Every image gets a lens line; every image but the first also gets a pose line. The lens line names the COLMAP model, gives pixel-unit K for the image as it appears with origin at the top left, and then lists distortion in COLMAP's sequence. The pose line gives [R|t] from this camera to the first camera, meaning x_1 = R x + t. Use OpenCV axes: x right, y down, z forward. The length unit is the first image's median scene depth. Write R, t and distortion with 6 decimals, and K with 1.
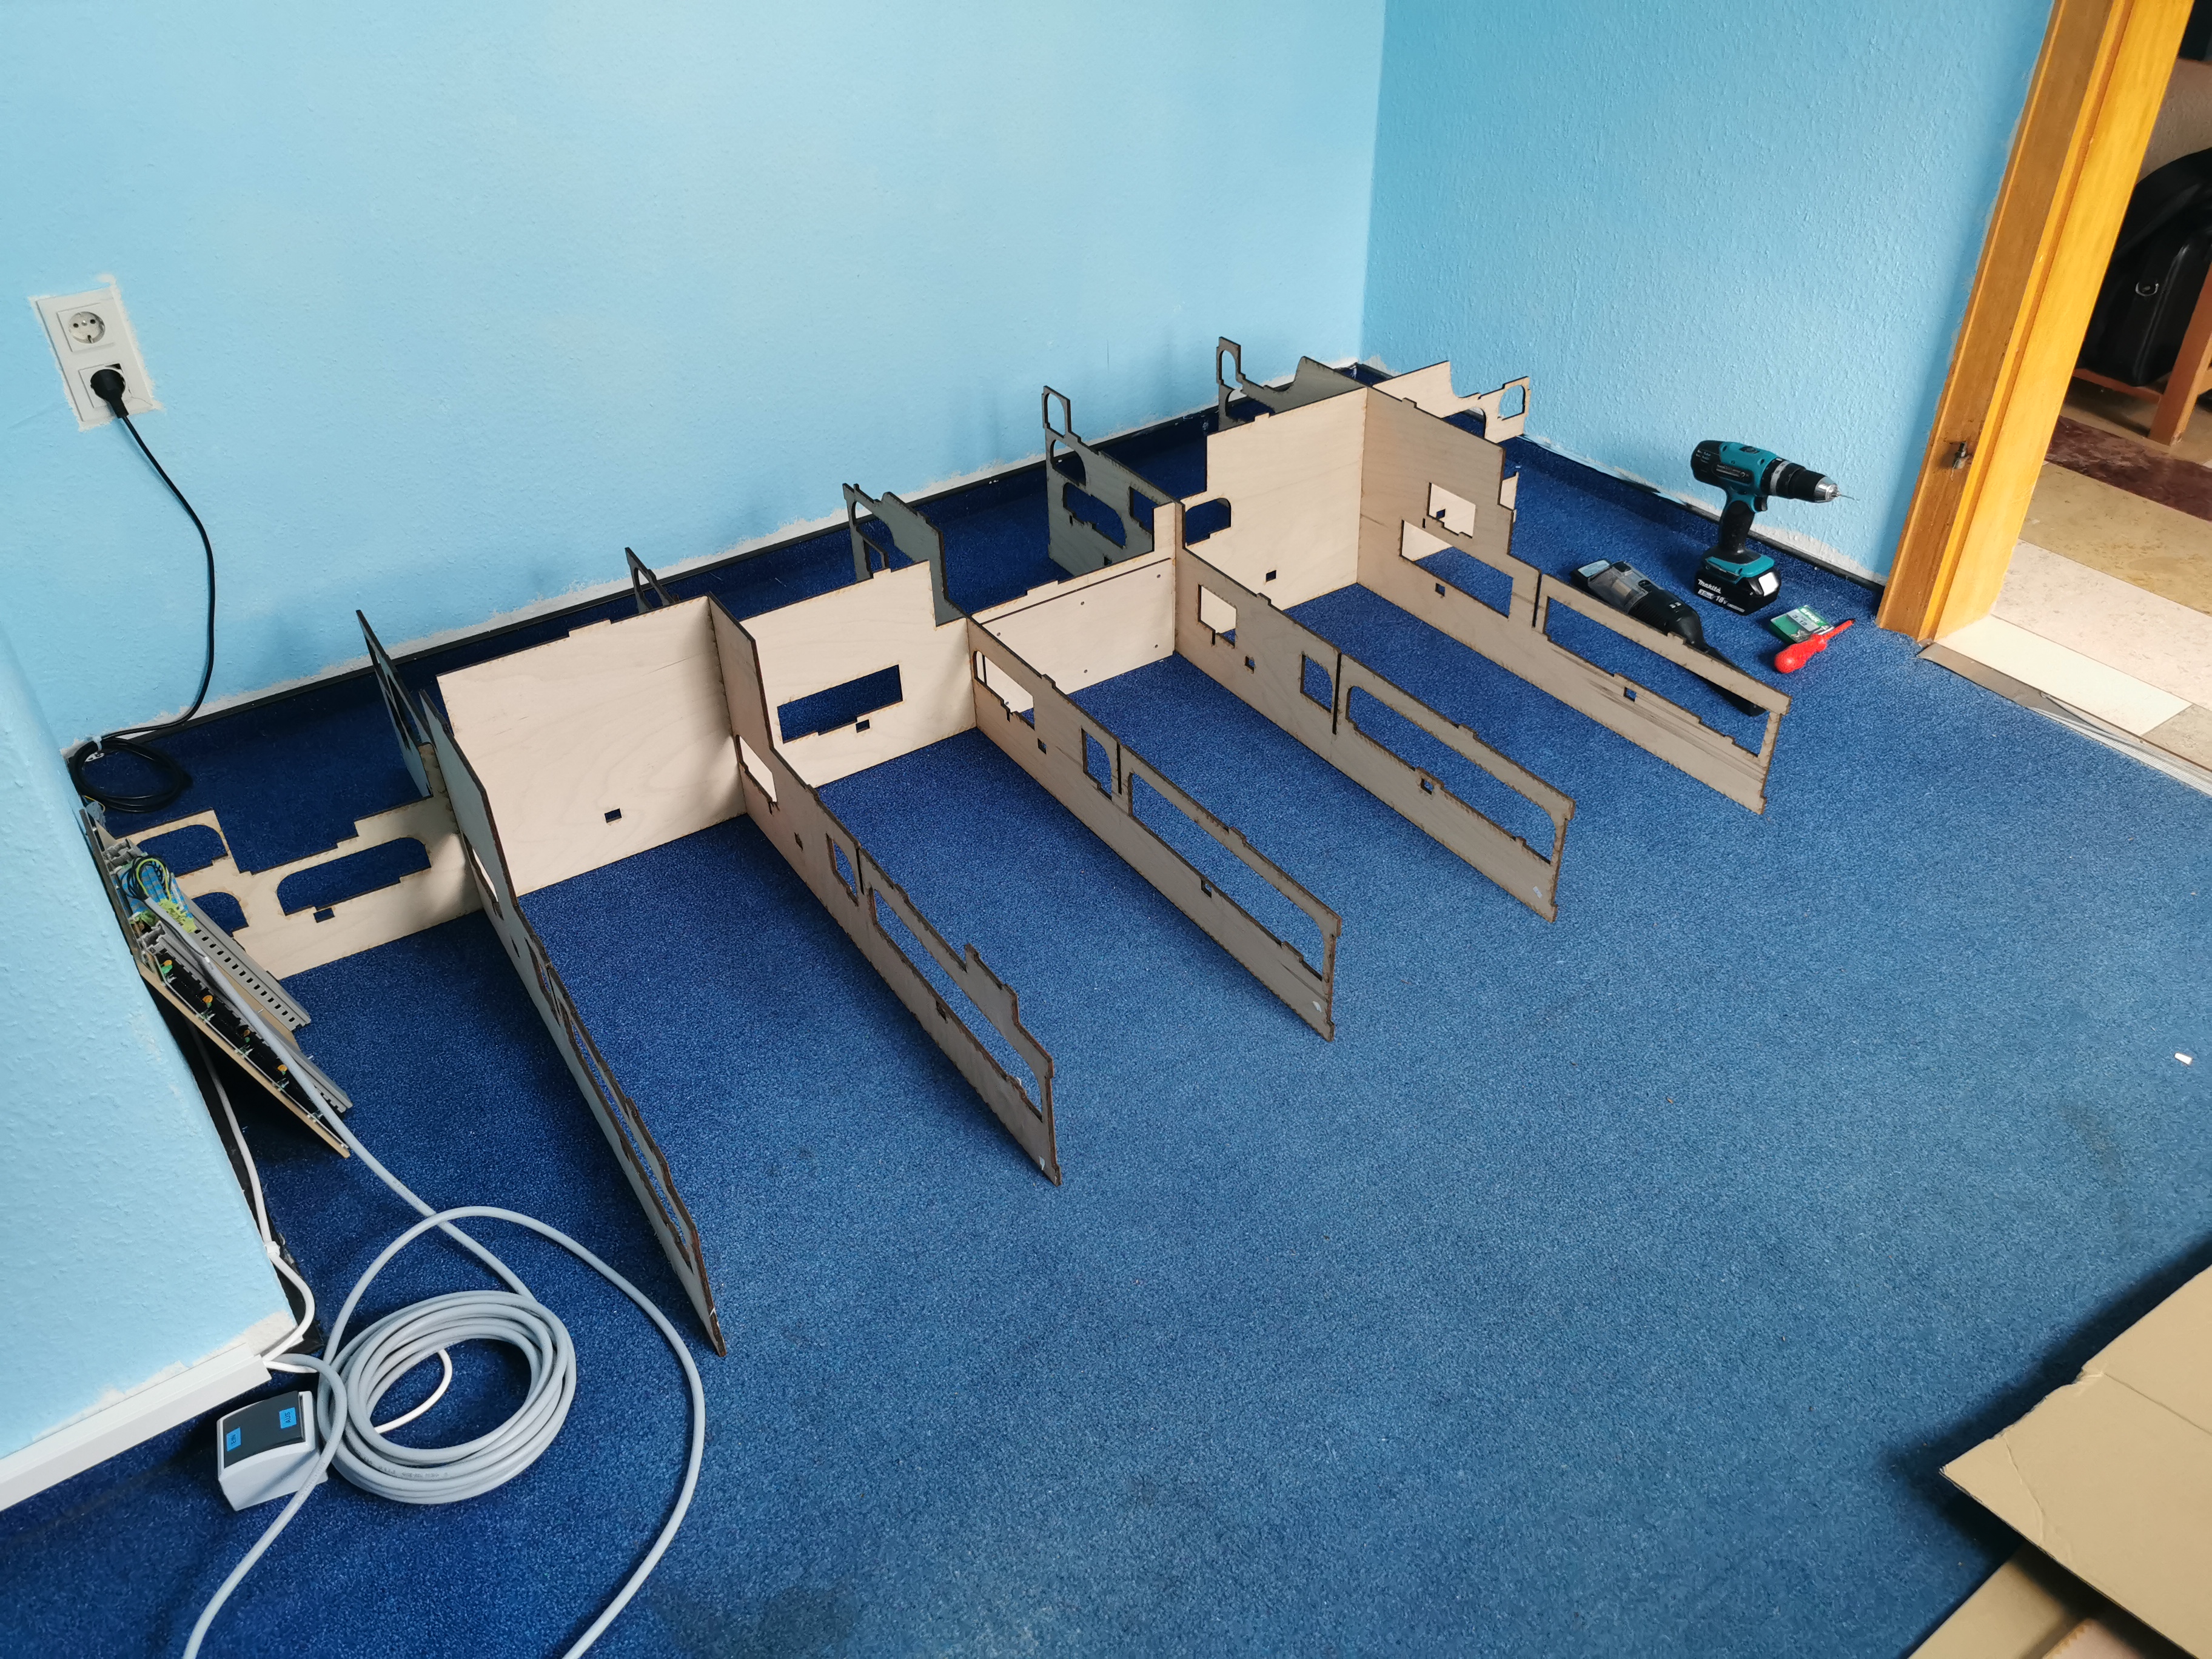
lens RADIAL K [[1681.0, 0, 1105.5], [0, 1681.0, 830.1], [0, 0, 1]] dist [0.071420, -0.119467]
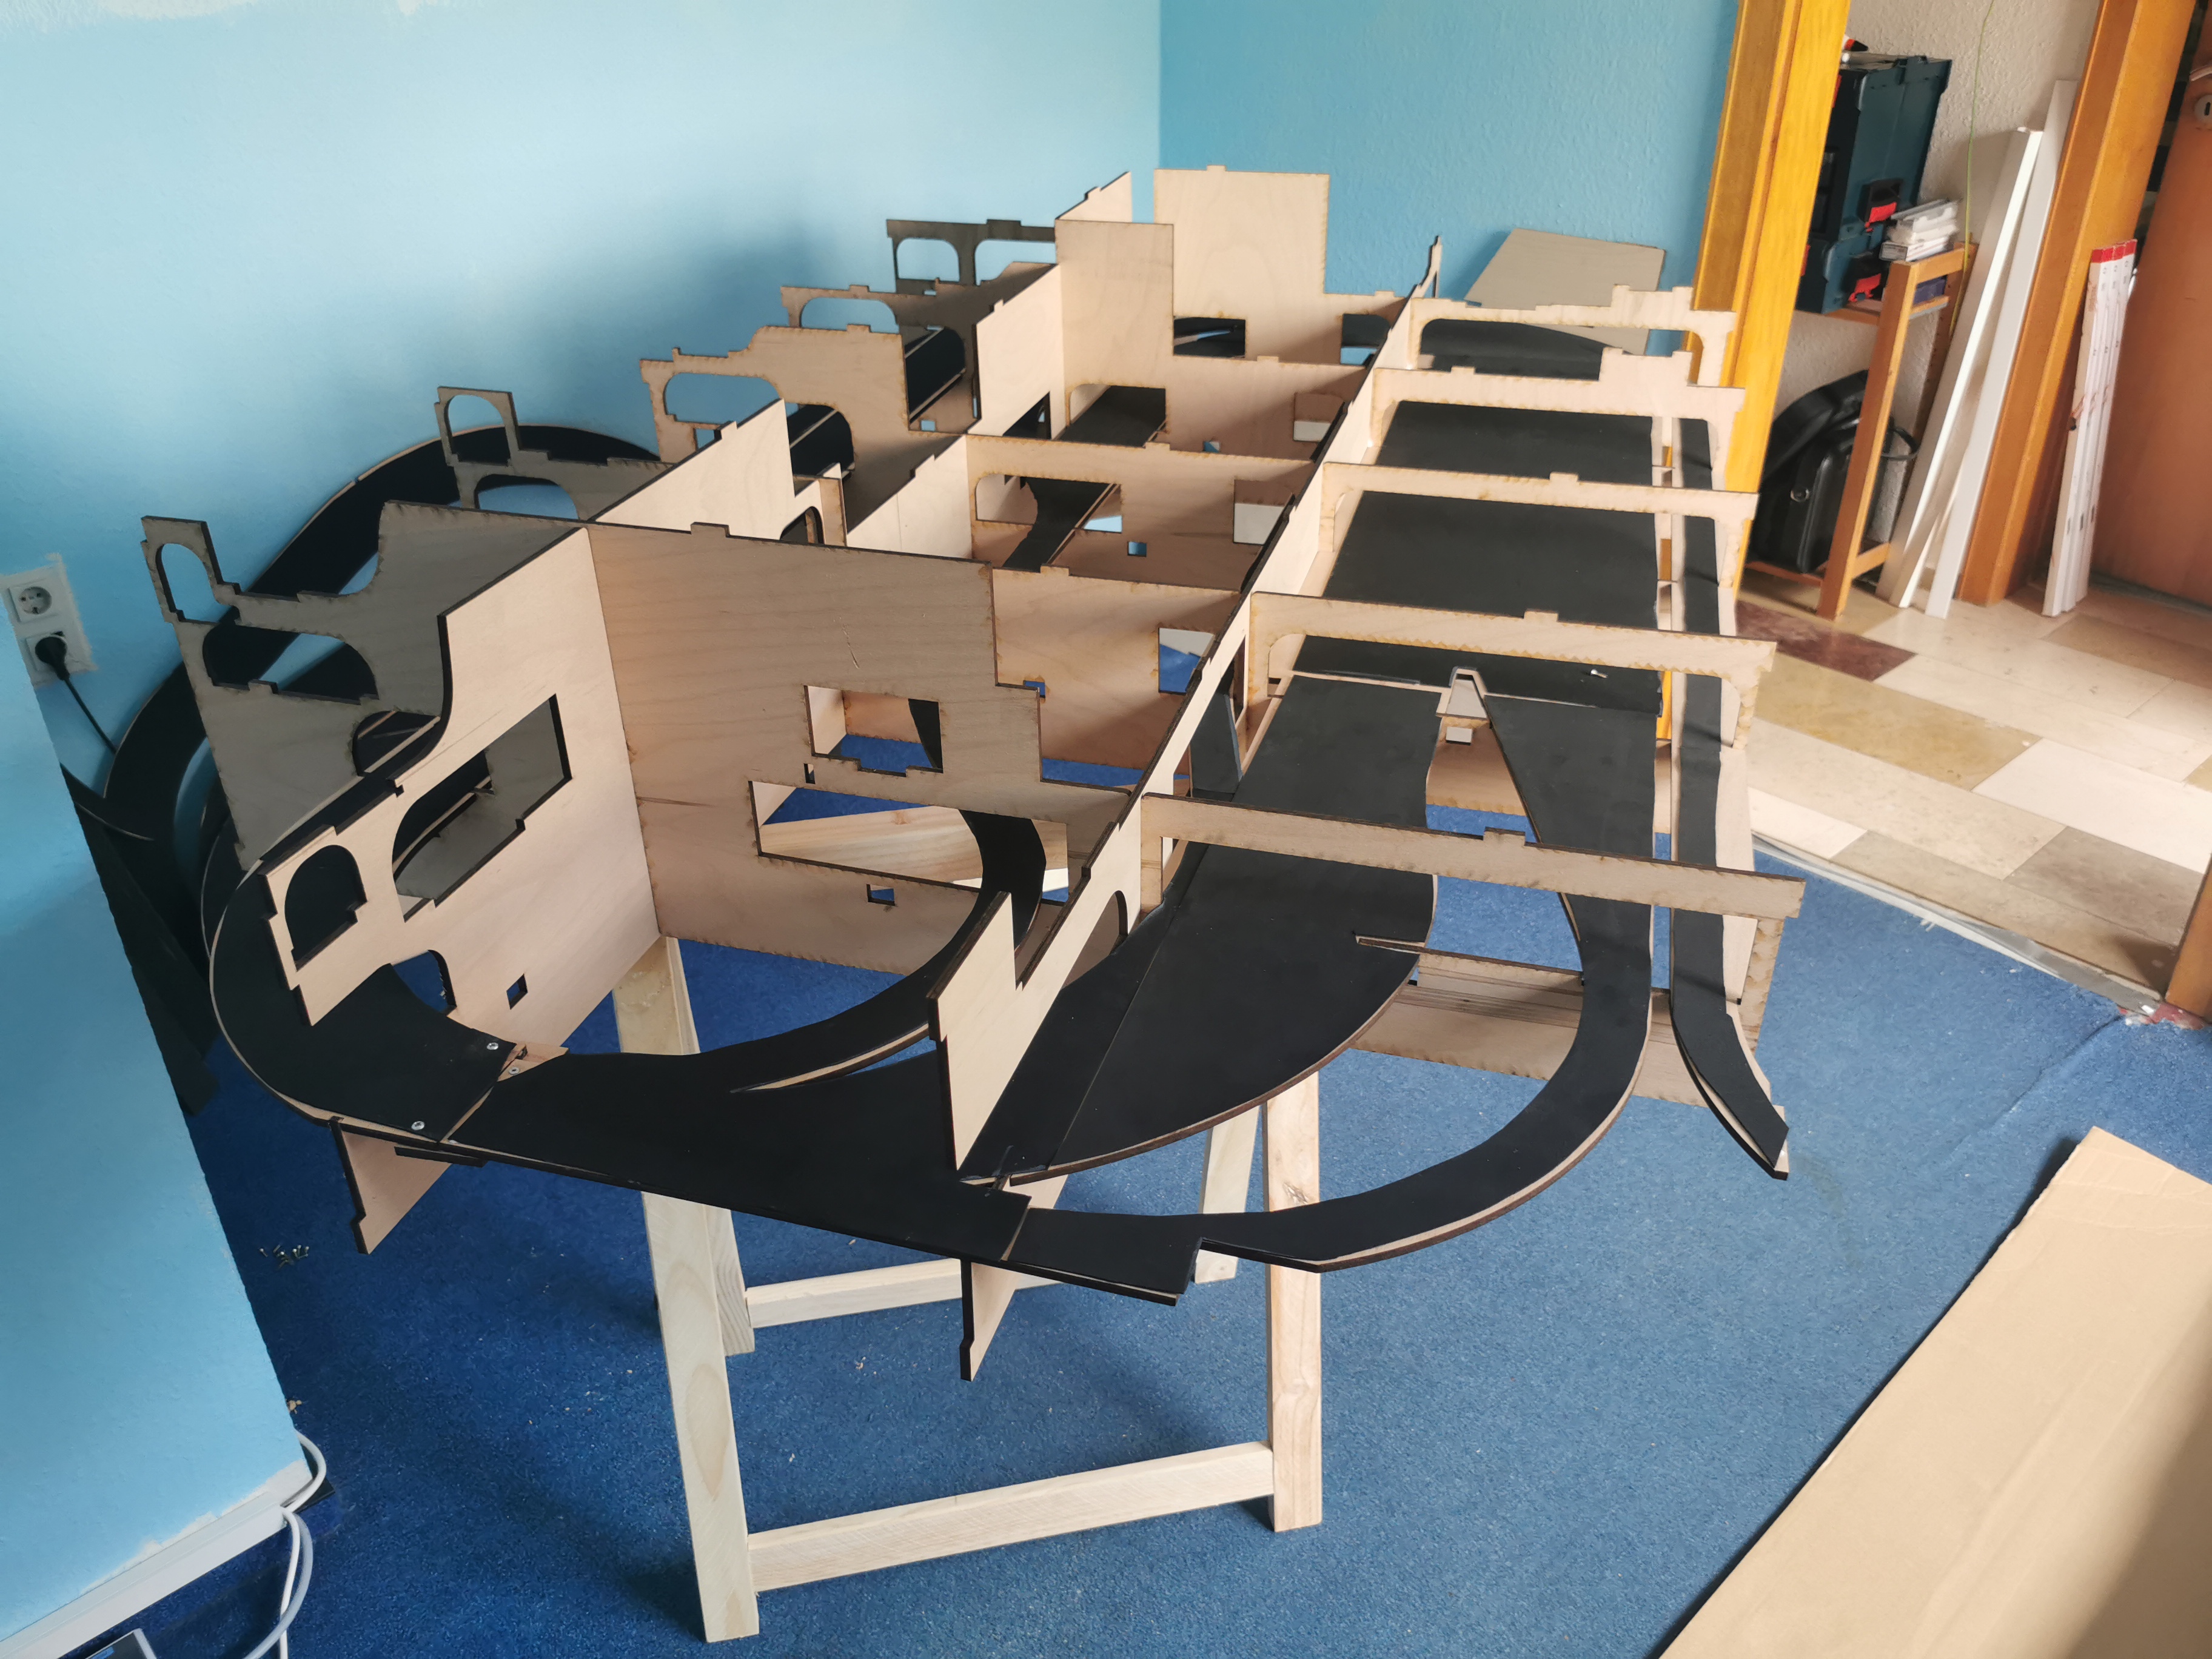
lens RADIAL K [[1710.2, 0, 1107.0], [0, 1710.2, 818.4], [0, 0, 1]] dist [0.038404, -0.066324]
pose [[0.990451, -0.057042, 0.125508, -0.068431], [0.072556, 0.989784, -0.122731, 0.038004], [-0.117225, 0.130666, 0.984472, -0.195664]]
